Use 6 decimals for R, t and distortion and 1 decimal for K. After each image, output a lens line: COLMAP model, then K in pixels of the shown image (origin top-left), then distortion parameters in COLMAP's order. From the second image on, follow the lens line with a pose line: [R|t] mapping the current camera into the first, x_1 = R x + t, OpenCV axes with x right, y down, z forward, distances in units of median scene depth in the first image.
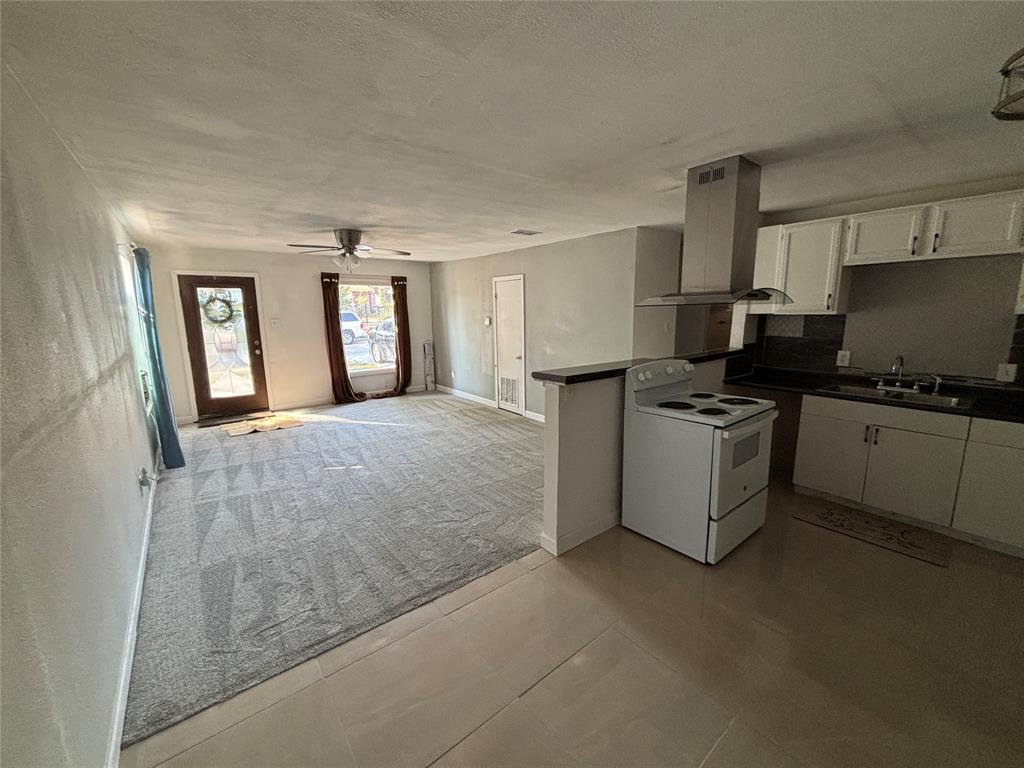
lens RADIAL K [[413.8, 0, 508.7], [0, 413.8, 384.7], [0, 0, 1]] dist [0.003679, 0.000088]
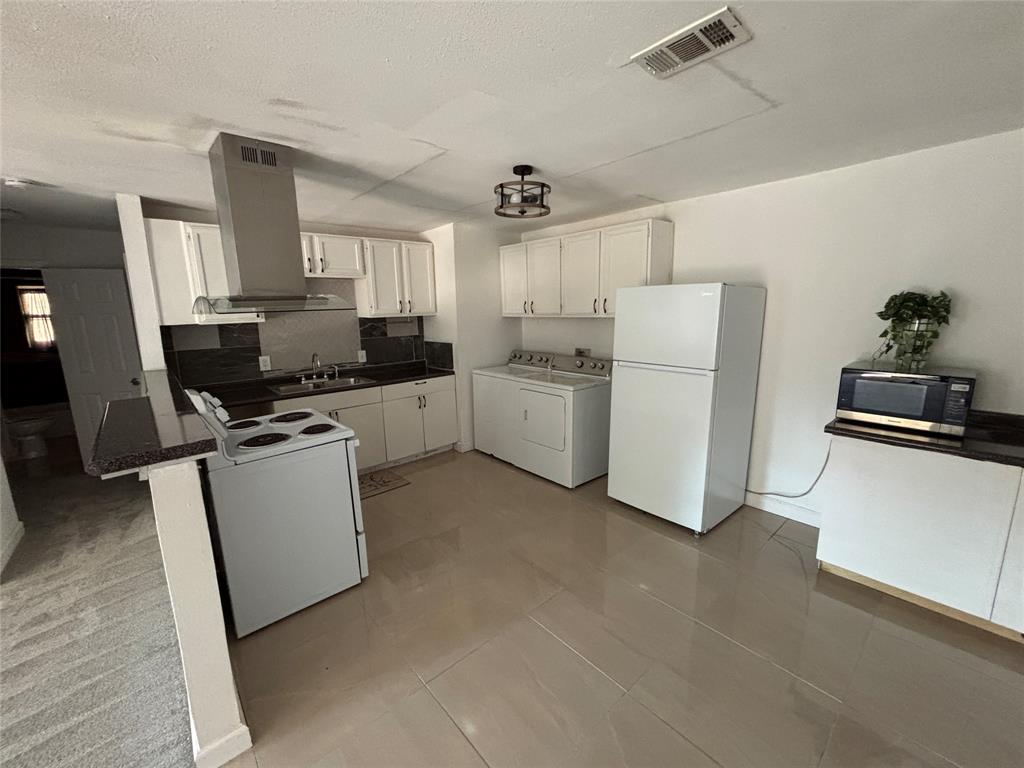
lens RADIAL K [[418.6, 0, 513.4], [0, 418.6, 383.3], [0, 0, 1]] dist [0.003367, -0.000050]
pose [[-0.053315, -0.169163, 0.984145, -0.362693], [0.204647, 0.962777, 0.176577, -0.092129], [-0.977383, 0.210816, -0.016712, 0.506734]]
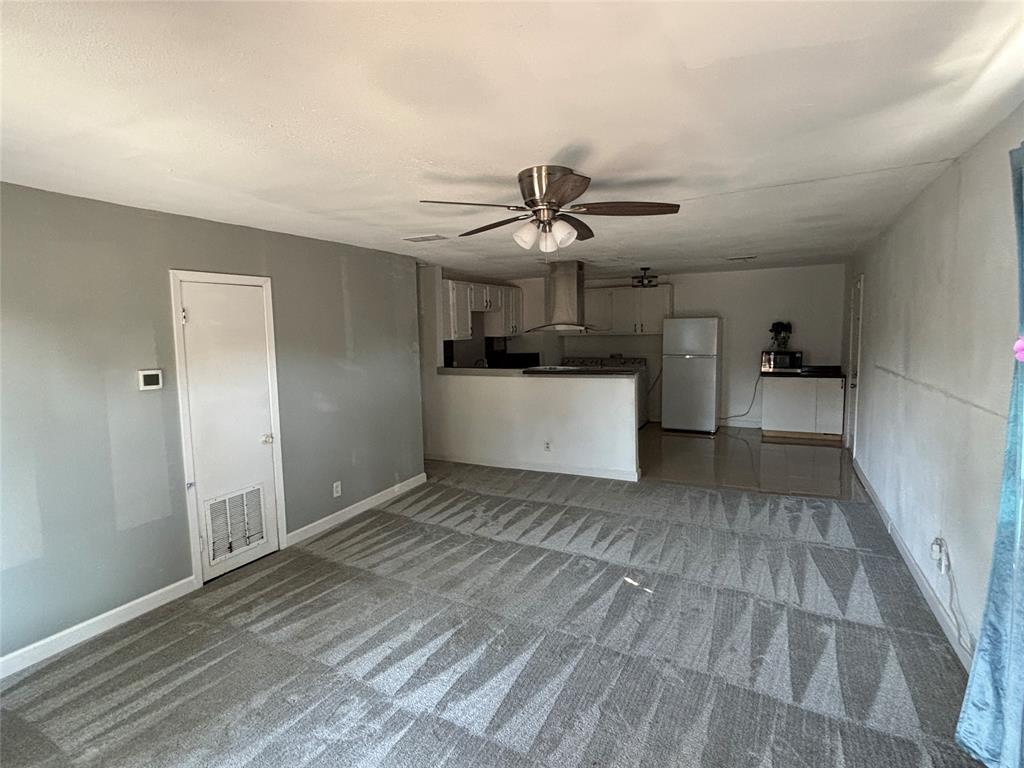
lens RADIAL K [[530.3, 0, 508.8], [0, 530.3, 377.9], [0, 0, 1]] dist [-0.002350, -0.000277]
pose [[-0.421124, -0.068767, 0.904392, -1.446408], [0.197093, 0.966357, 0.165253, -0.399985], [-0.885330, 0.247842, -0.393403, 2.043323]]
